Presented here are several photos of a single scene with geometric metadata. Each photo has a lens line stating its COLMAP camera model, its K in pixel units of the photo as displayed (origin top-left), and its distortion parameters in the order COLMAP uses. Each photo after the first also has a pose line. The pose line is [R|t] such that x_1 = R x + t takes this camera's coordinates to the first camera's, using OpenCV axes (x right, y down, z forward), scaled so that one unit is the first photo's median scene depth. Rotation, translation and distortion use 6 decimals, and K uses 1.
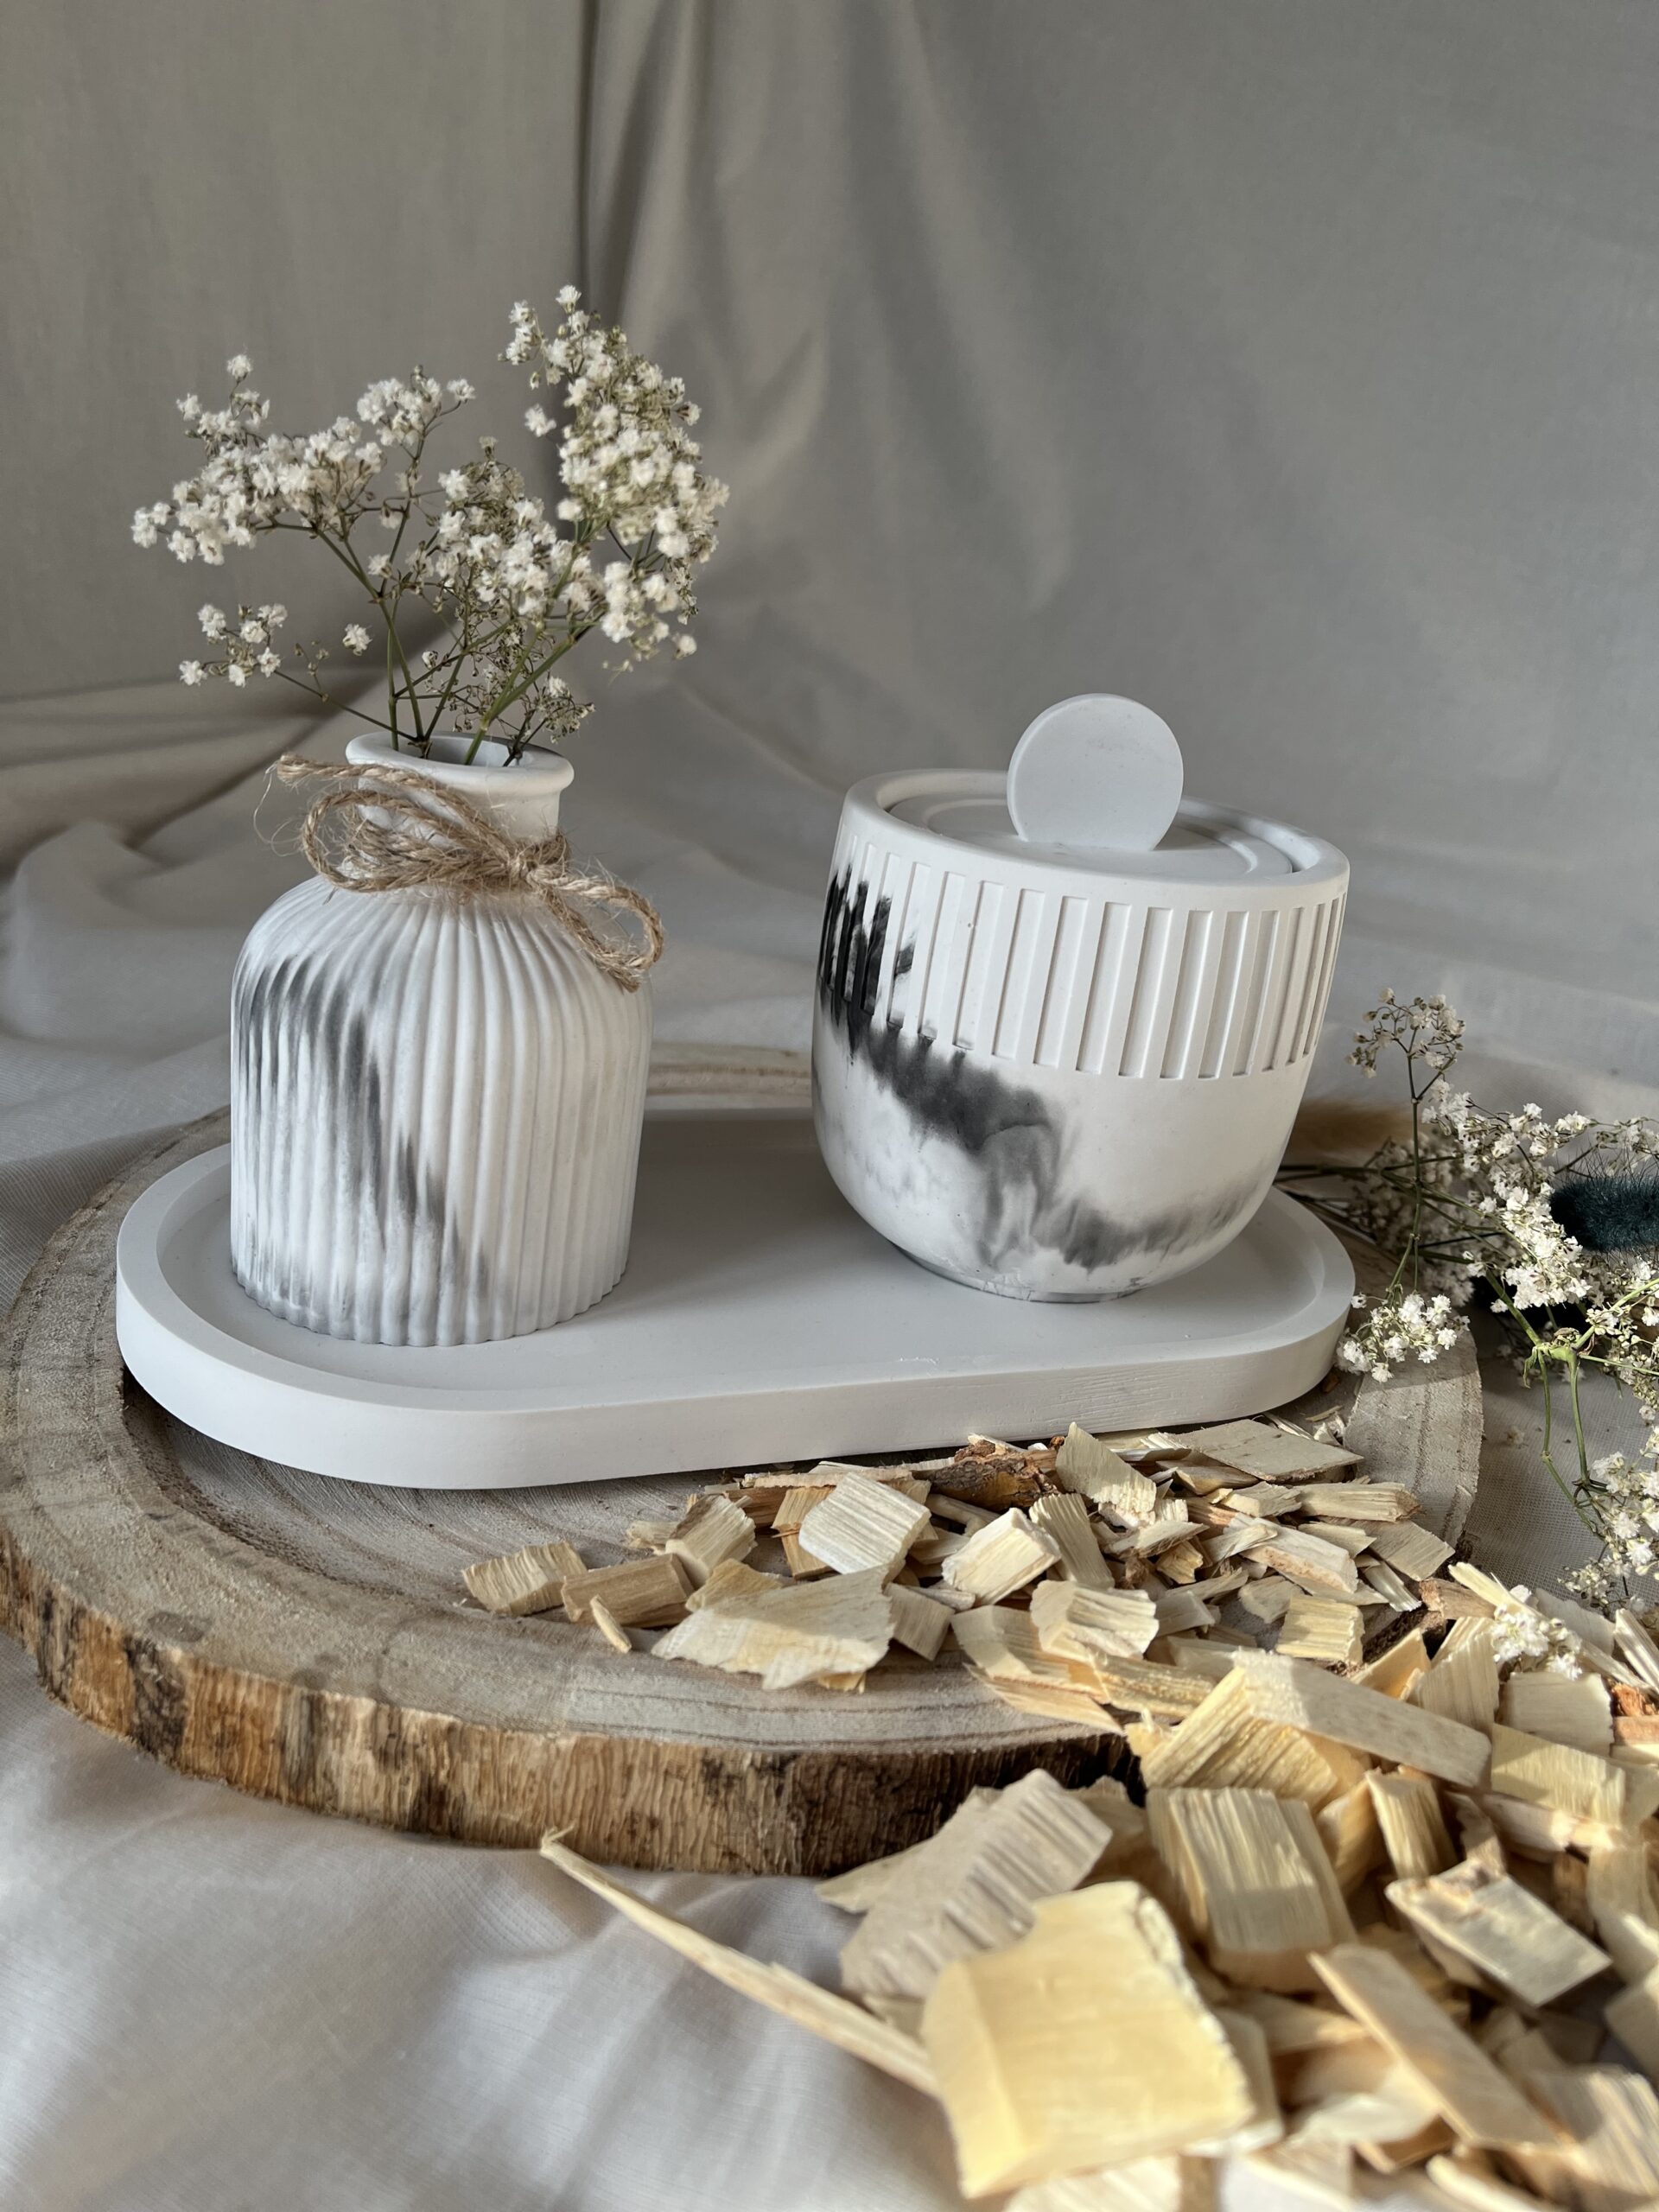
lens RADIAL K [[1676.1, 0, 829.5], [0, 1676.1, 1106.0], [0, 0, 1]] dist [-0.007045, -0.002879]
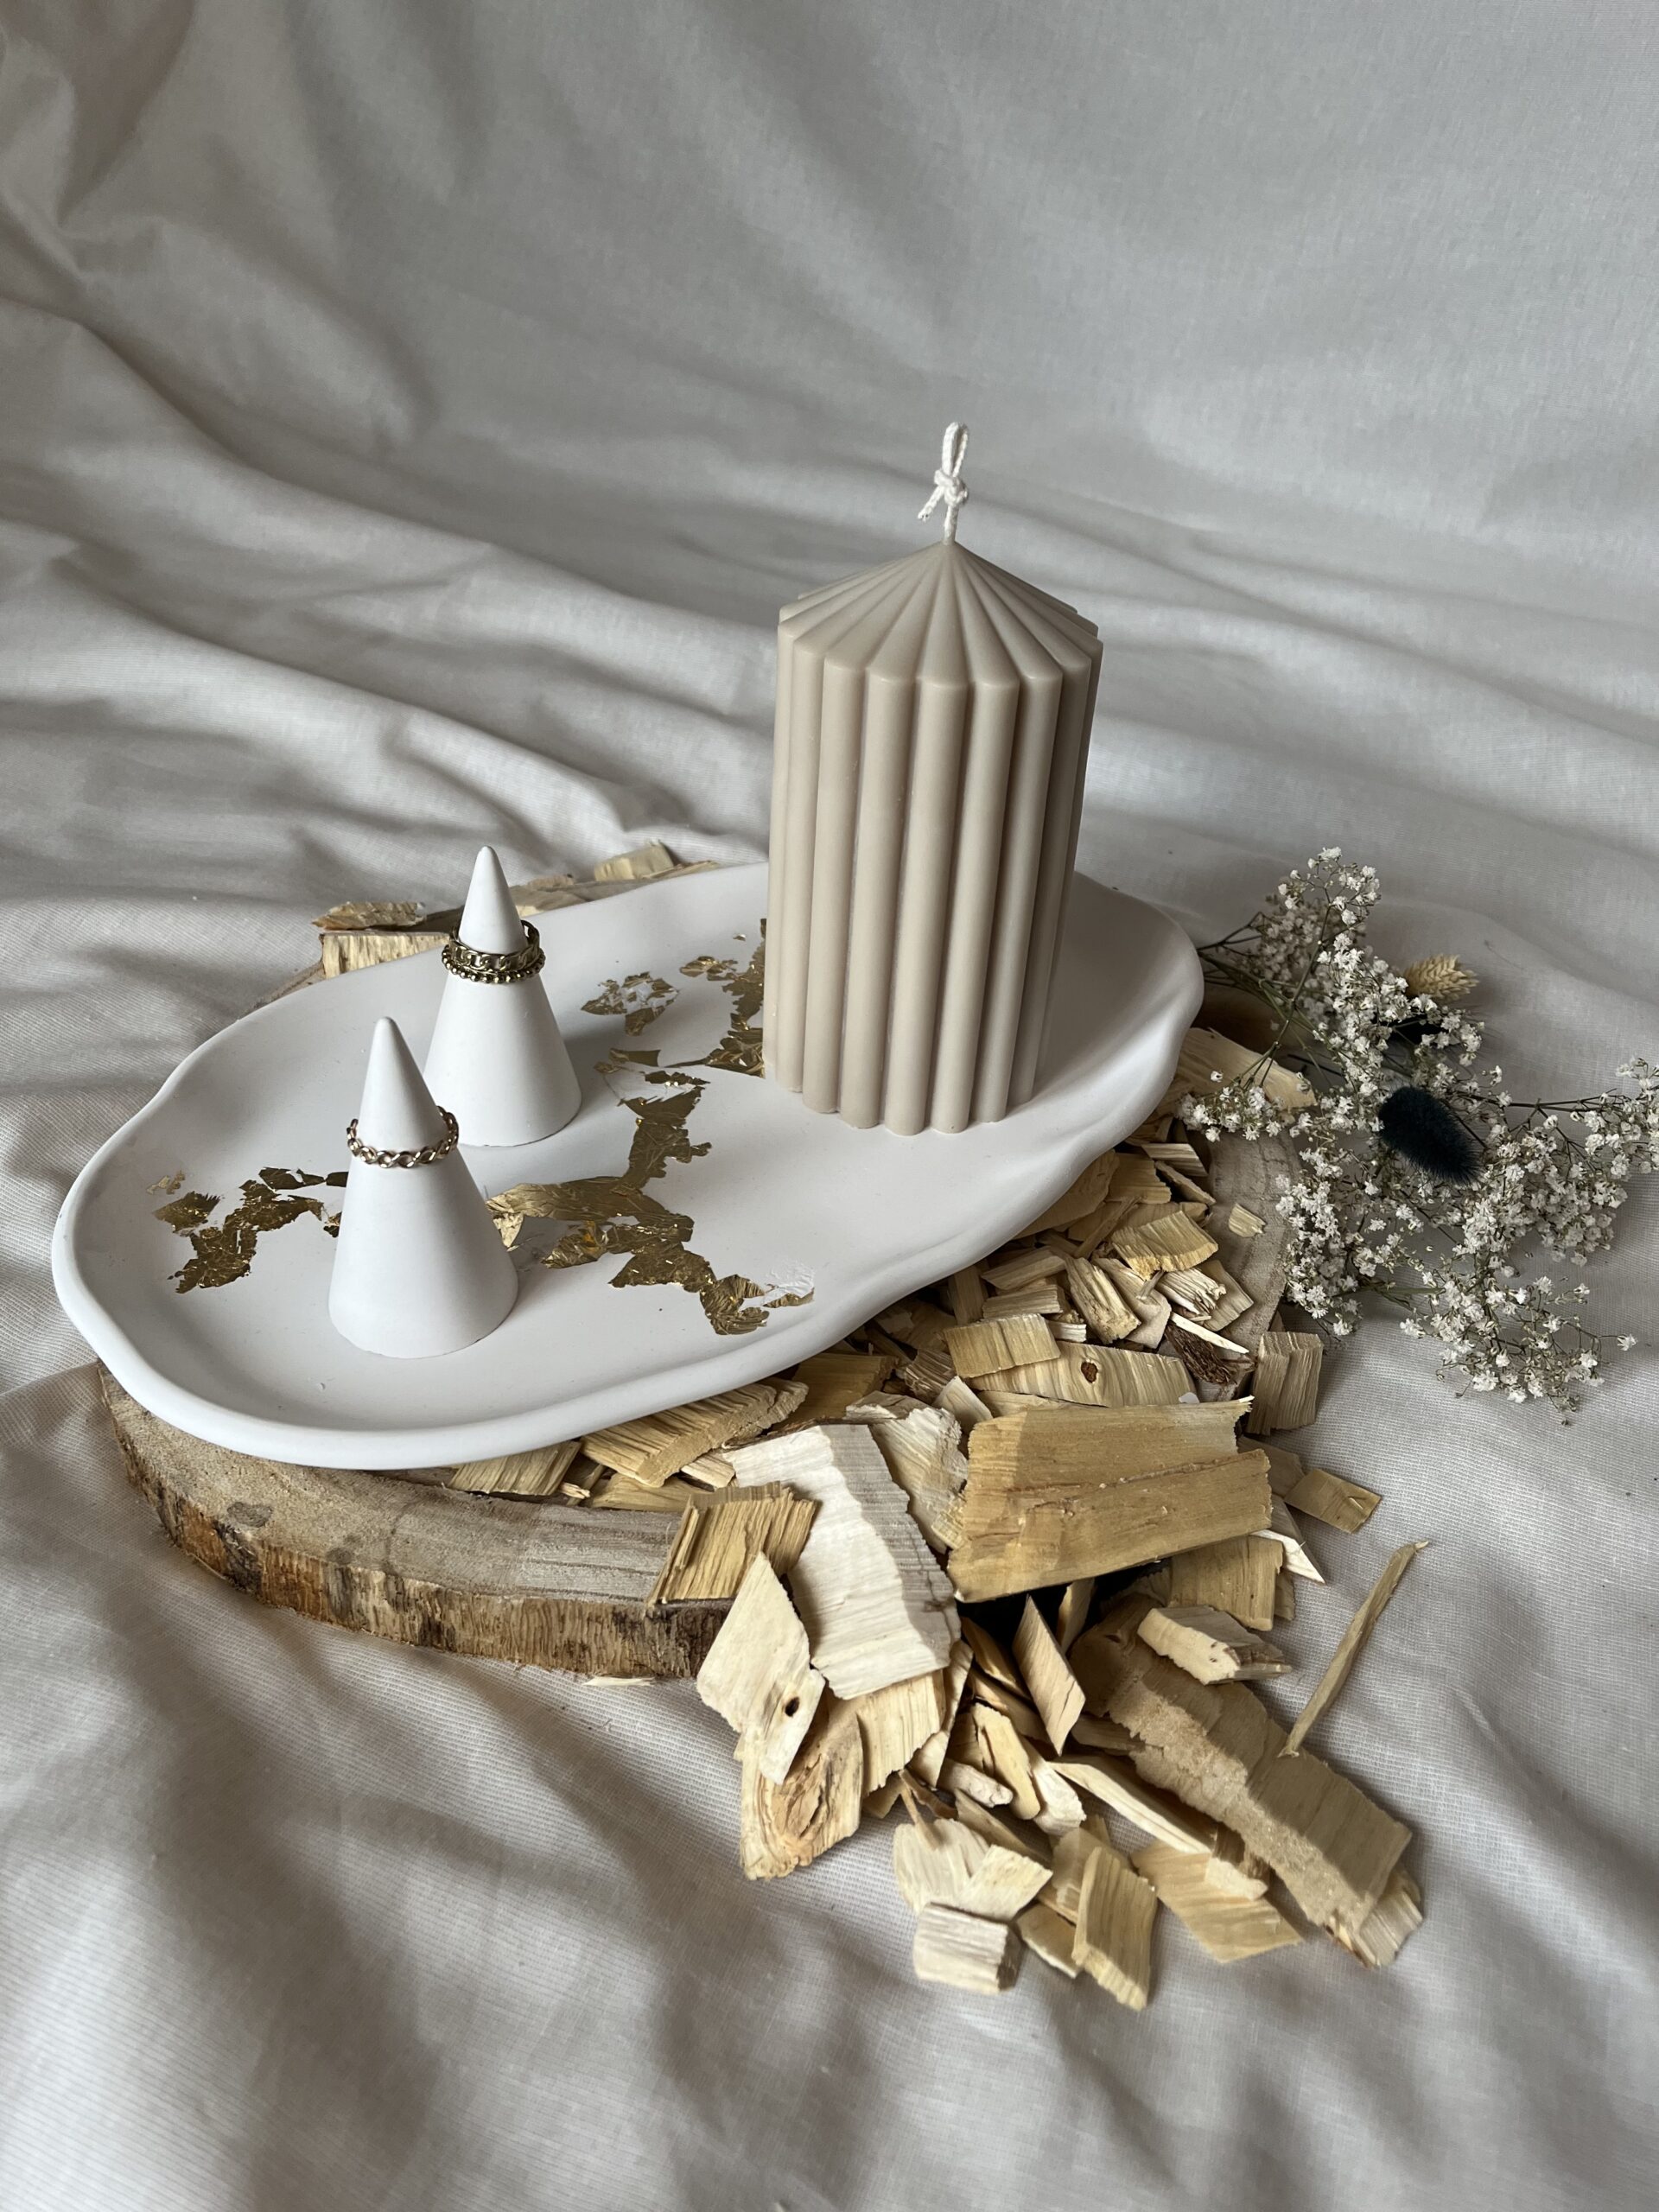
lens RADIAL K [[1676.1, 0, 829.5], [0, 1676.1, 1106.0], [0, 0, 1]] dist [-0.007045, -0.002879]
pose [[0.997167, -0.006349, -0.074955, 0.215615], [0.025802, 0.964849, 0.261534, -0.390563], [0.070660, -0.262727, 0.962279, -0.247216]]
